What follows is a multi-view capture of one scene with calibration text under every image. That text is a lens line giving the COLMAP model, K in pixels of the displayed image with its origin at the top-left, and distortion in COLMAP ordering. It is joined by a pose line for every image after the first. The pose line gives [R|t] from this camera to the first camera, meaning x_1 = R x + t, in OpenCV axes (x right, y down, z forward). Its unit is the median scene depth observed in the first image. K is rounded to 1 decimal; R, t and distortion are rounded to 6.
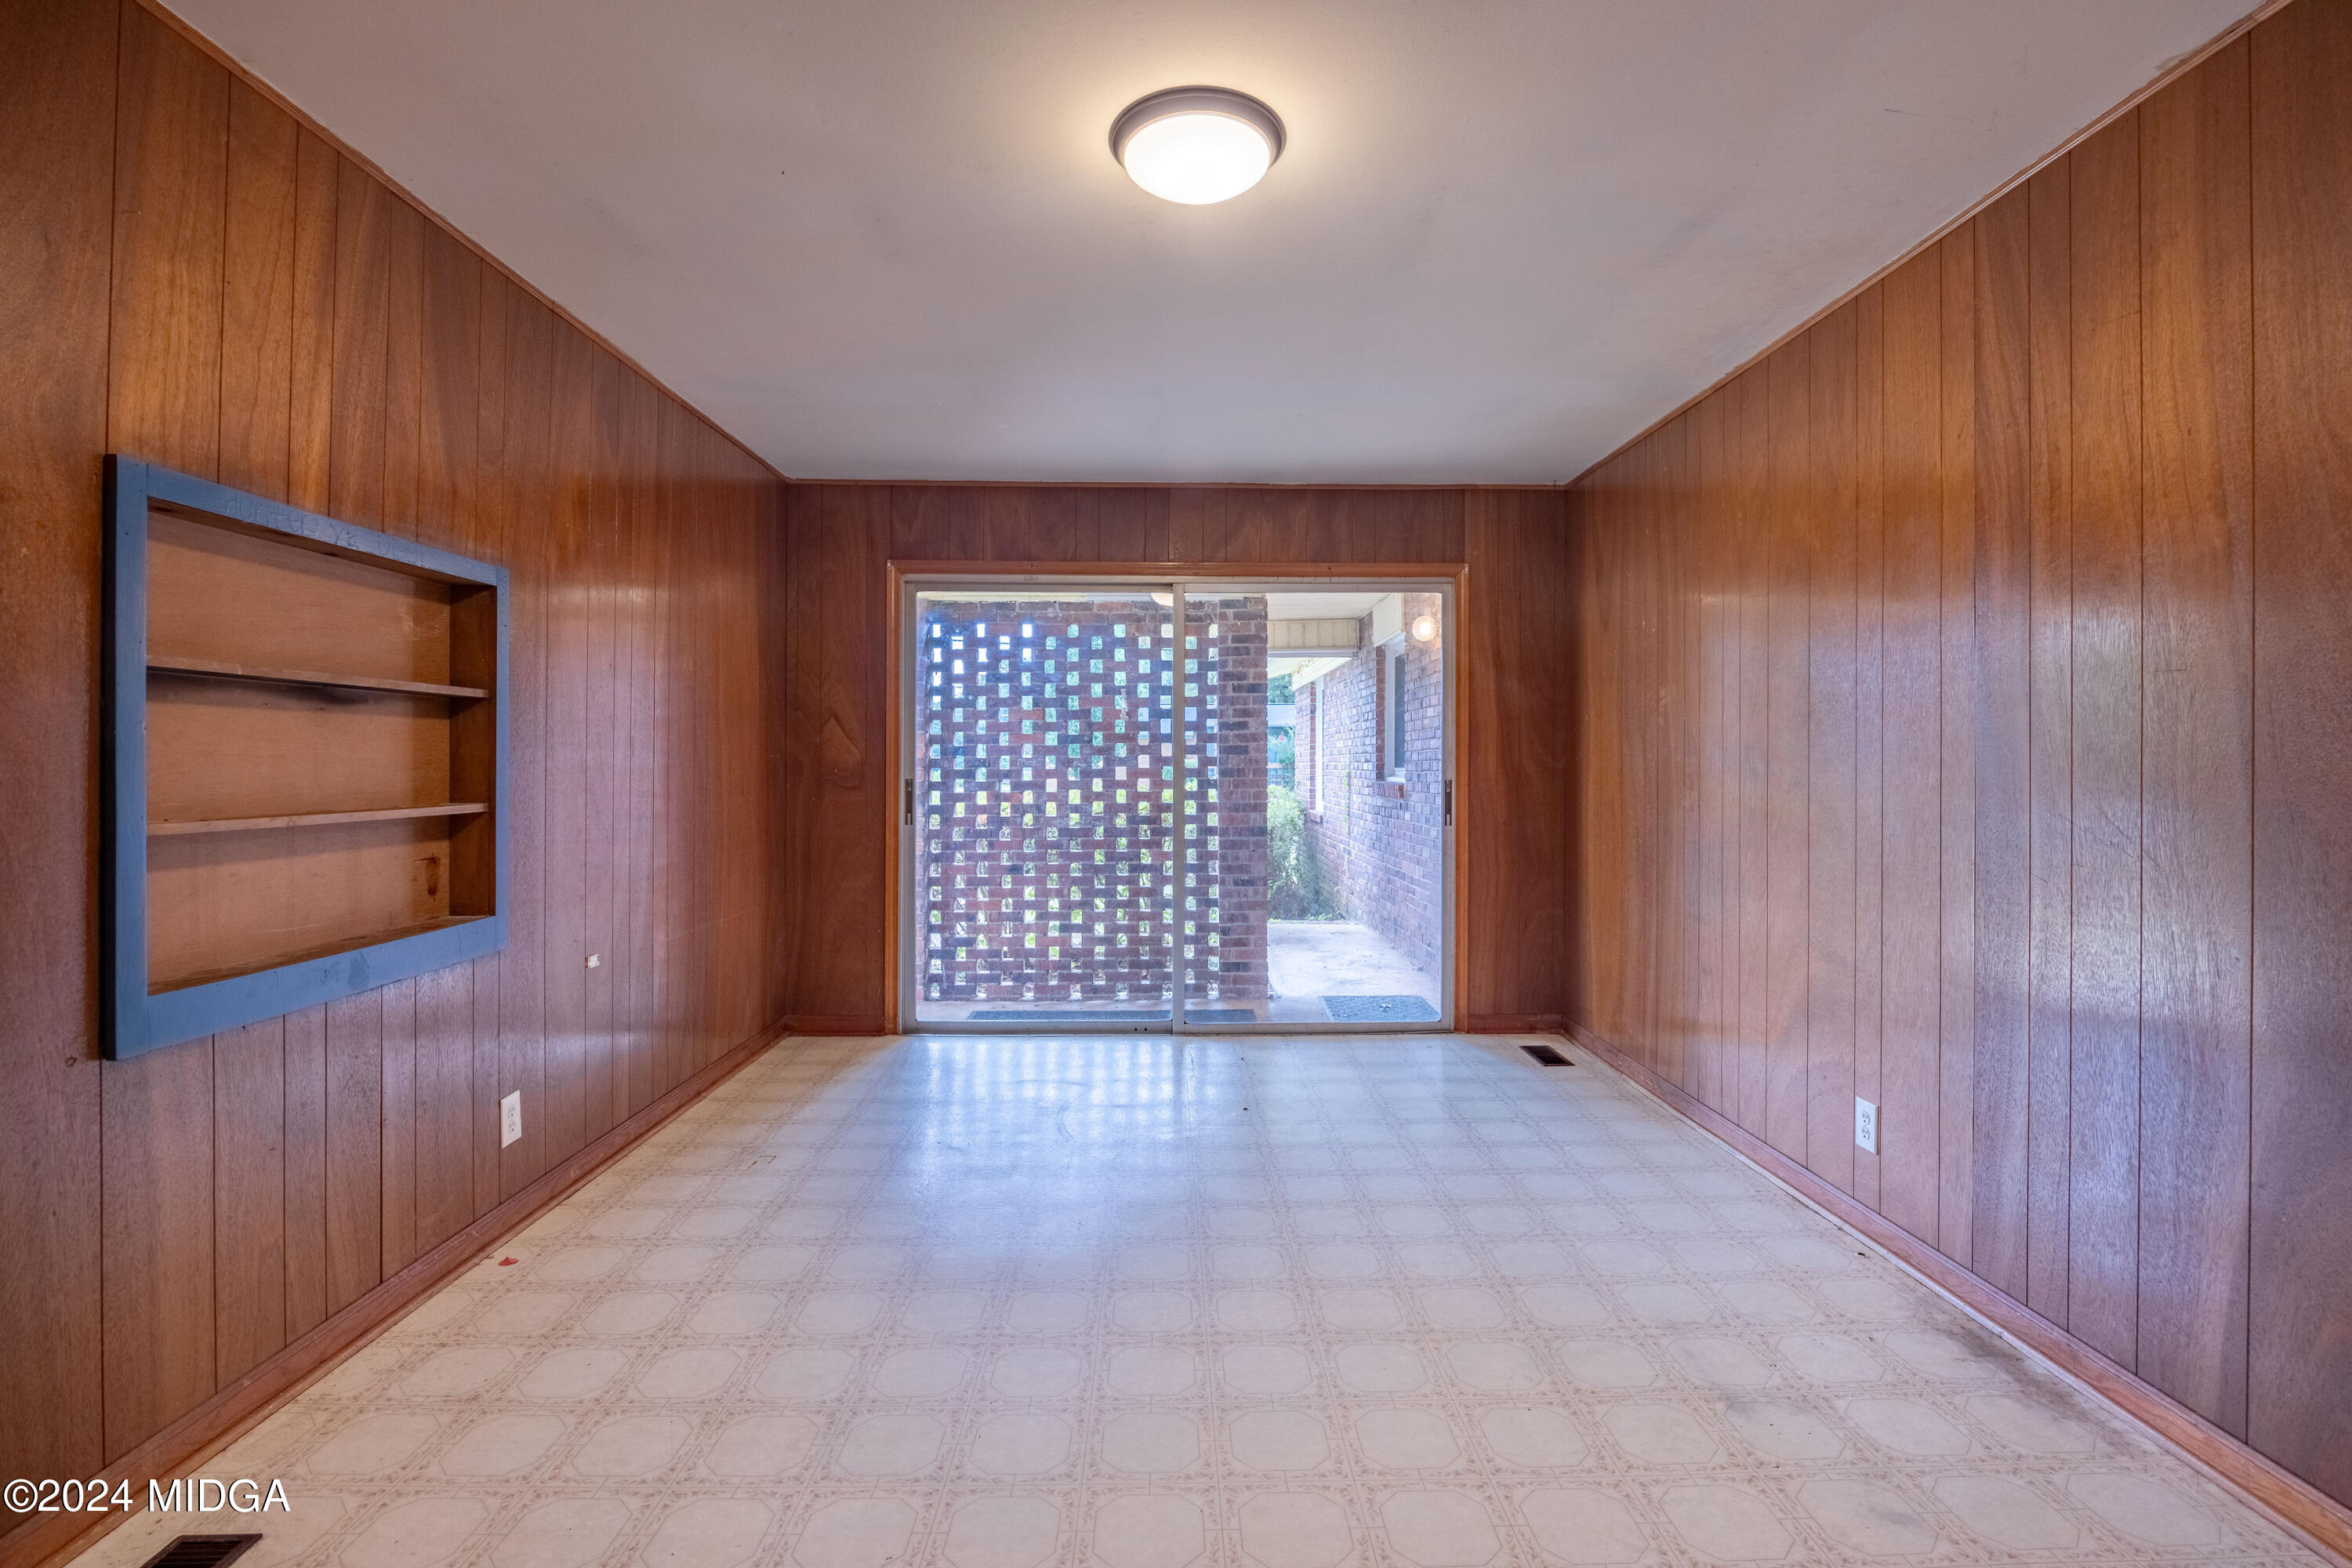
lens RADIAL K [[1147.3, 0, 1176.0], [0, 1147.3, 784.0], [0, 0, 1]] dist [0.000699, 0.000070]
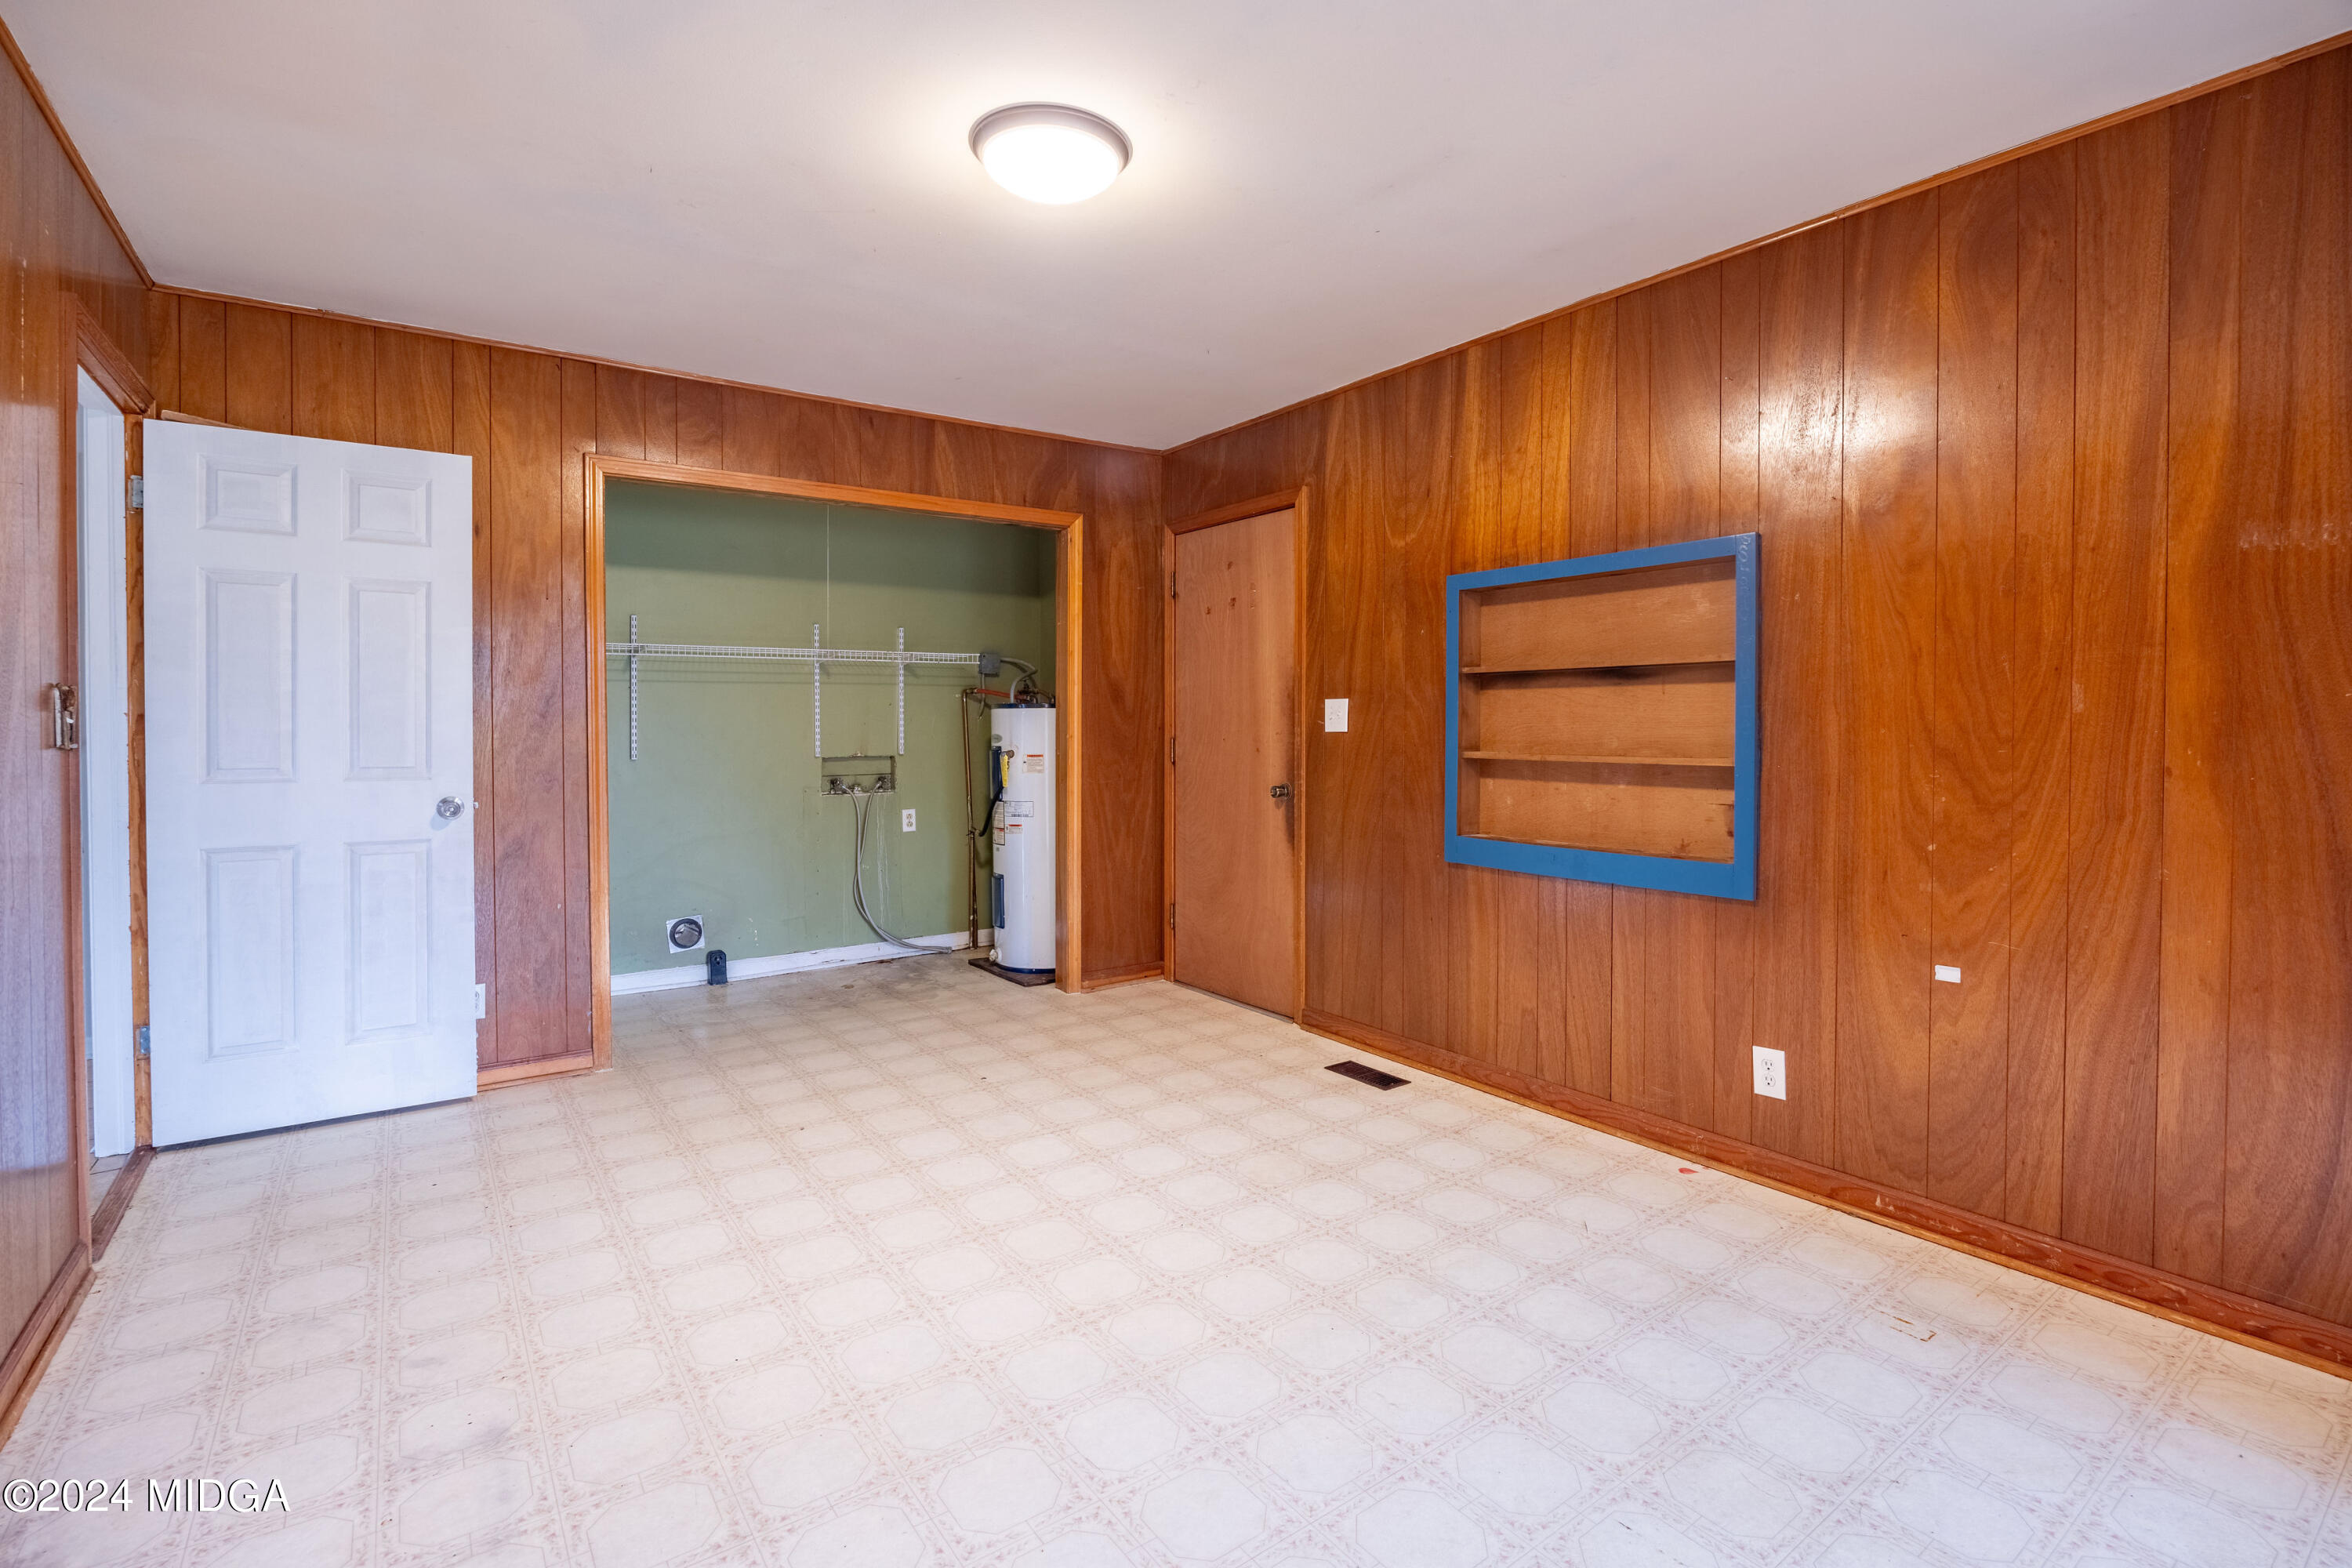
lens RADIAL K [[1101.9, 0, 1184.3], [0, 1101.9, 727.0], [0, 0, 1]] dist [-0.000370, -0.000209]
pose [[-0.828202, 0.004691, -0.560410, 0.459831], [-0.005651, 0.999844, 0.016720, -0.030253], [0.560401, 0.017014, -0.828047, 1.774646]]
